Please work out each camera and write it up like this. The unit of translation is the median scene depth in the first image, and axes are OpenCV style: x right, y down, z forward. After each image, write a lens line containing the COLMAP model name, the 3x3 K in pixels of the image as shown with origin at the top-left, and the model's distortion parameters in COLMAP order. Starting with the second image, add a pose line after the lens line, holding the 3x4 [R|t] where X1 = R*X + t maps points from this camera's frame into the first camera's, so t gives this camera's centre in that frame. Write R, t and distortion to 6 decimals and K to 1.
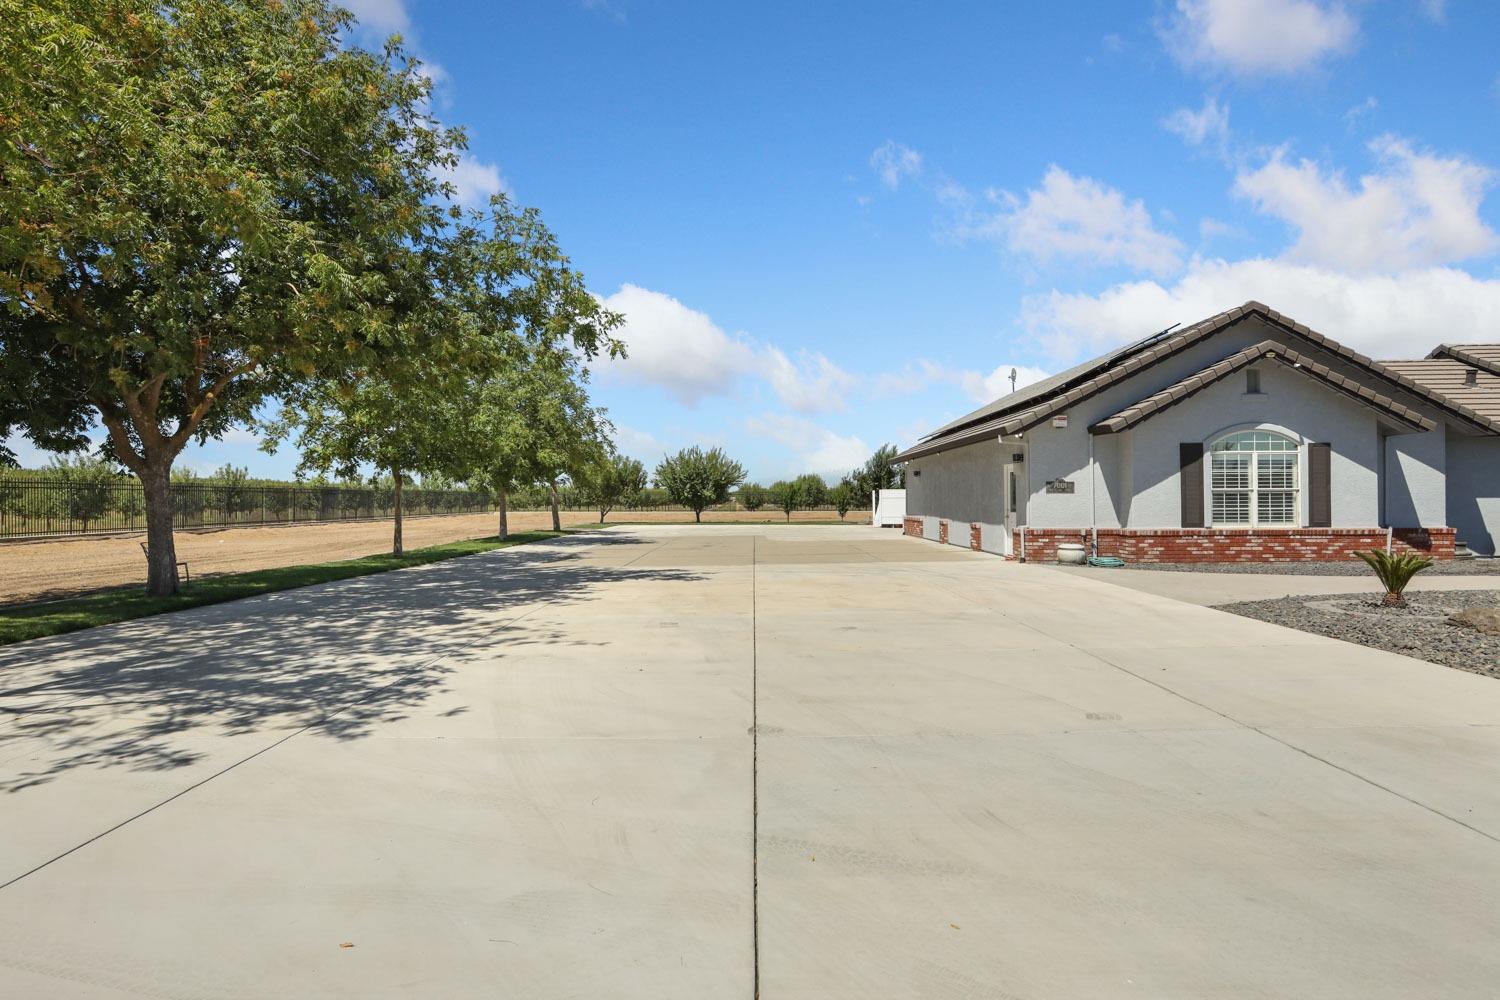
lens RADIAL K [[876.1, 0, 750.0], [0, 876.1, 500.0], [0, 0, 1]] dist [-0.029815, 0.017373]
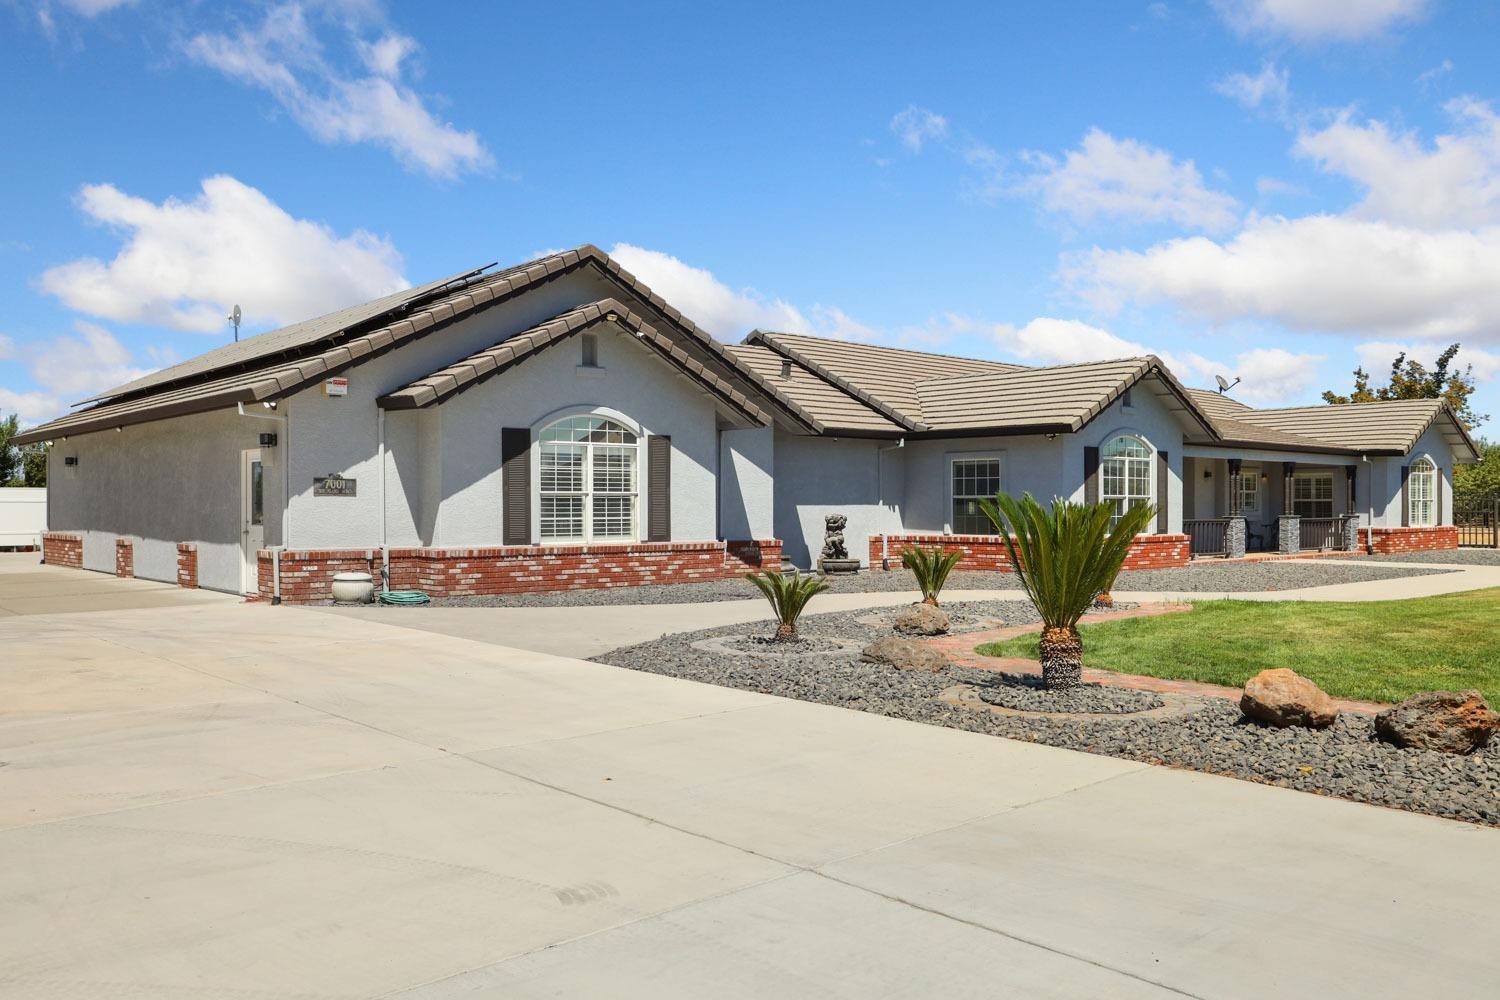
lens RADIAL K [[1202.3, 0, 748.5], [0, 1202.3, 506.7], [0, 0, 1]] dist [-0.001636, 0.001182]
pose [[0.750182, 0.002831, 0.661226, -0.009410], [-0.003197, 0.999995, -0.000654, -0.000116], [-0.661224, -0.001623, 0.750187, 0.112957]]
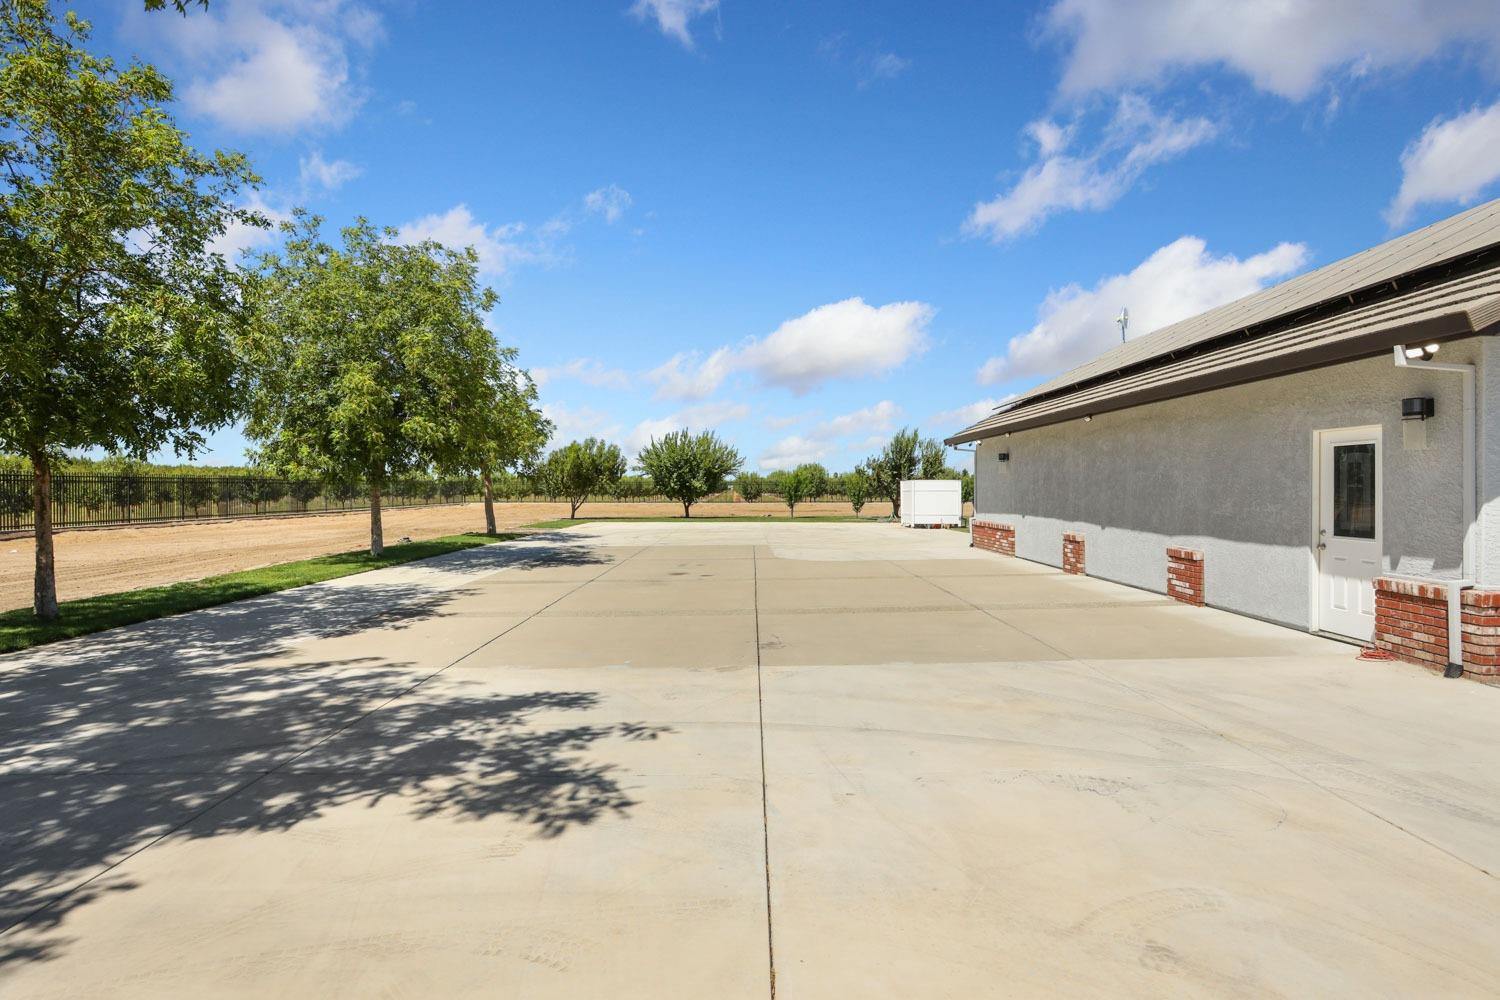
lens RADIAL K [[800.7, 0, 752.7], [0, 800.7, 496.8], [0, 0, 1]] dist [0.003192, 0.002844]
pose [[0.999975, 0.001312, 0.006940, -0.001187], [-0.001391, 0.999933, 0.011462, -0.011279], [-0.006924, -0.011471, 0.999910, 0.637304]]
